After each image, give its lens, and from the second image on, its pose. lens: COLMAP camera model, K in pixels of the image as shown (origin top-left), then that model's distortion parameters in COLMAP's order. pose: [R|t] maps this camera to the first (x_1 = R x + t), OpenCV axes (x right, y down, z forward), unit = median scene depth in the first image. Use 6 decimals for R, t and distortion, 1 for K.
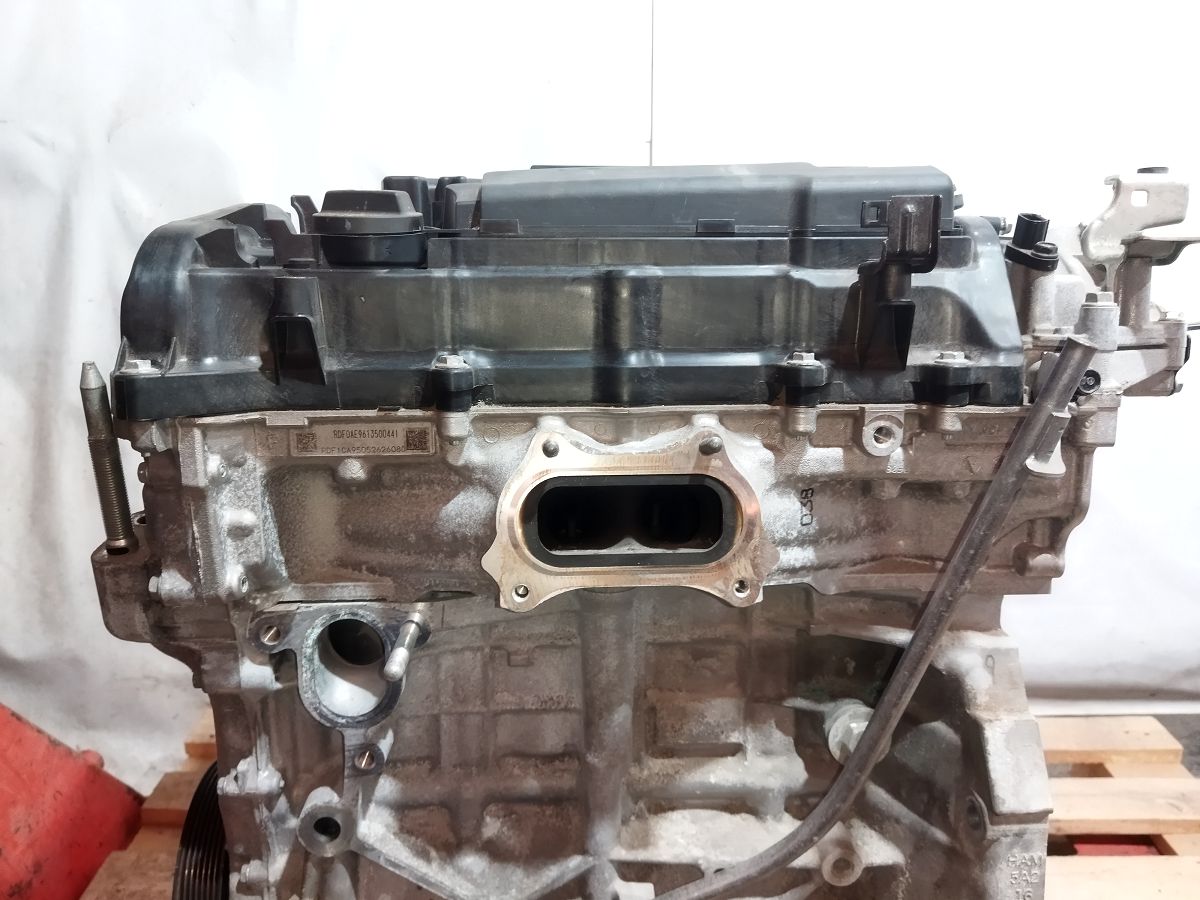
lens RADIAL K [[894.1, 0, 599.0], [0, 894.1, 440.6], [0, 0, 1]] dist [0.075426, -0.134164]
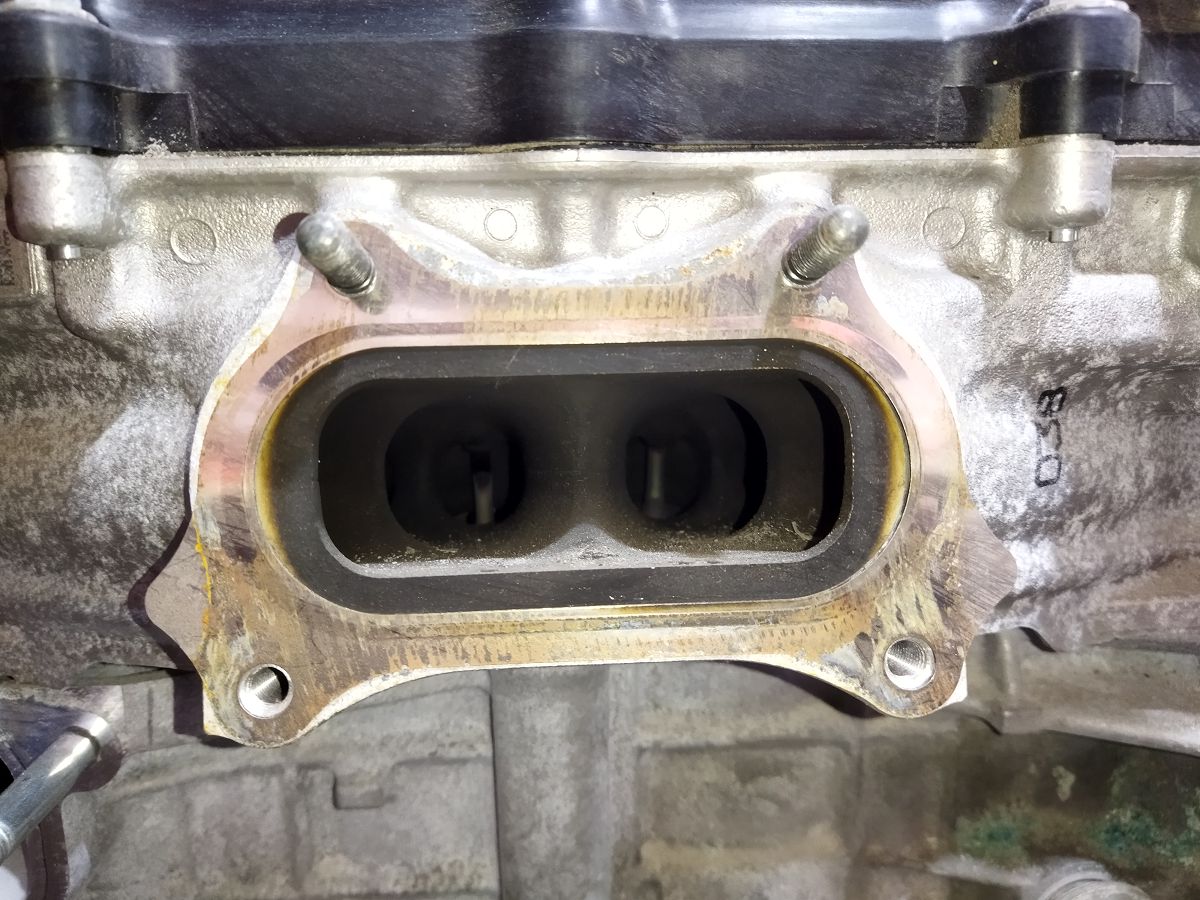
lens RADIAL K [[935.2, 0, 591.1], [0, 935.2, 448.1], [0, 0, 1]] dist [0.063778, -0.165047]
pose [[0.999901, -0.014016, 0.000865, 0.030647], [0.013988, 0.999555, 0.026348, 0.058165], [-0.001234, -0.026333, 0.999652, 0.532805]]
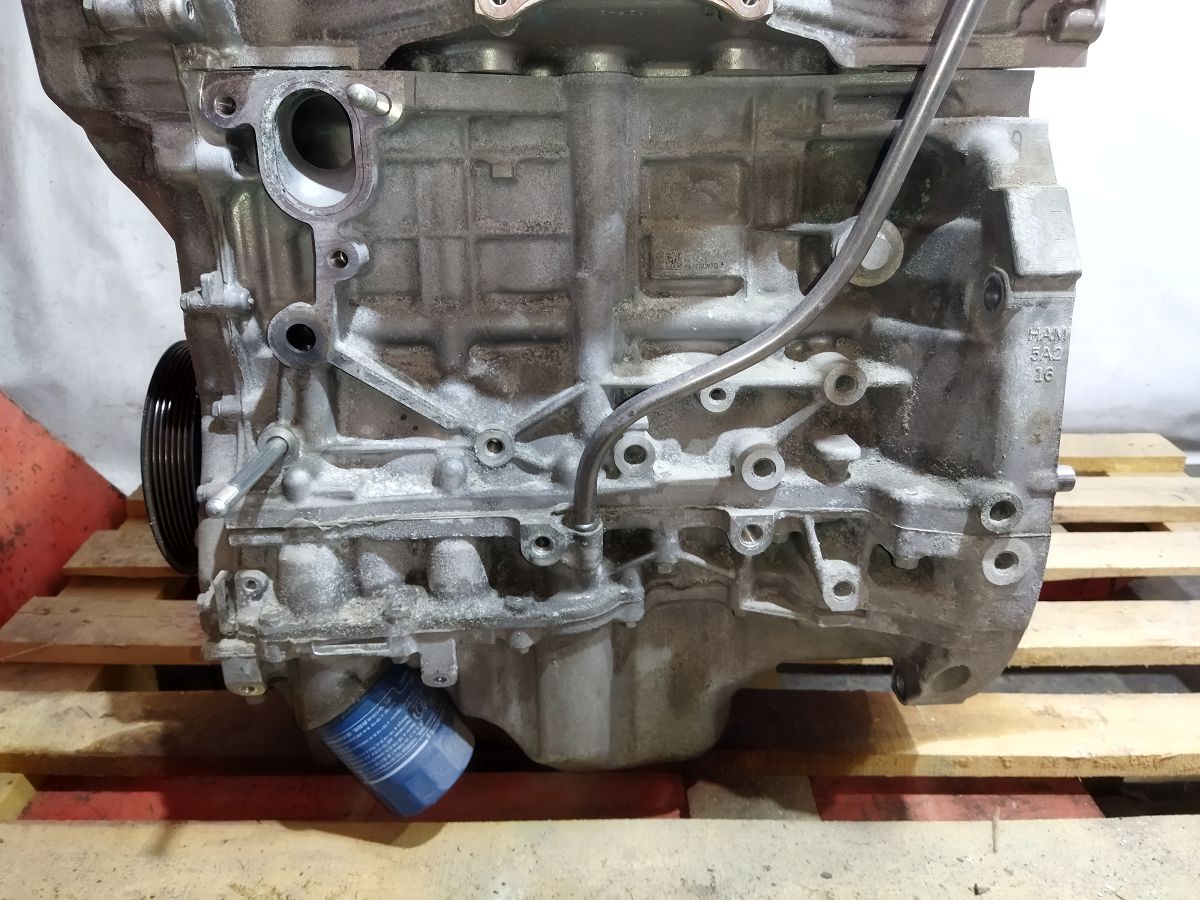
lens RADIAL K [[894.1, 0, 599.0], [0, 894.1, 440.6], [0, 0, 1]] dist [0.075426, -0.134164]
pose [[0.999984, -0.004376, 0.003695, 0.005220], [0.003869, 0.991829, 0.127513, 0.403525], [-0.004223, -0.127497, 0.991830, 0.054131]]
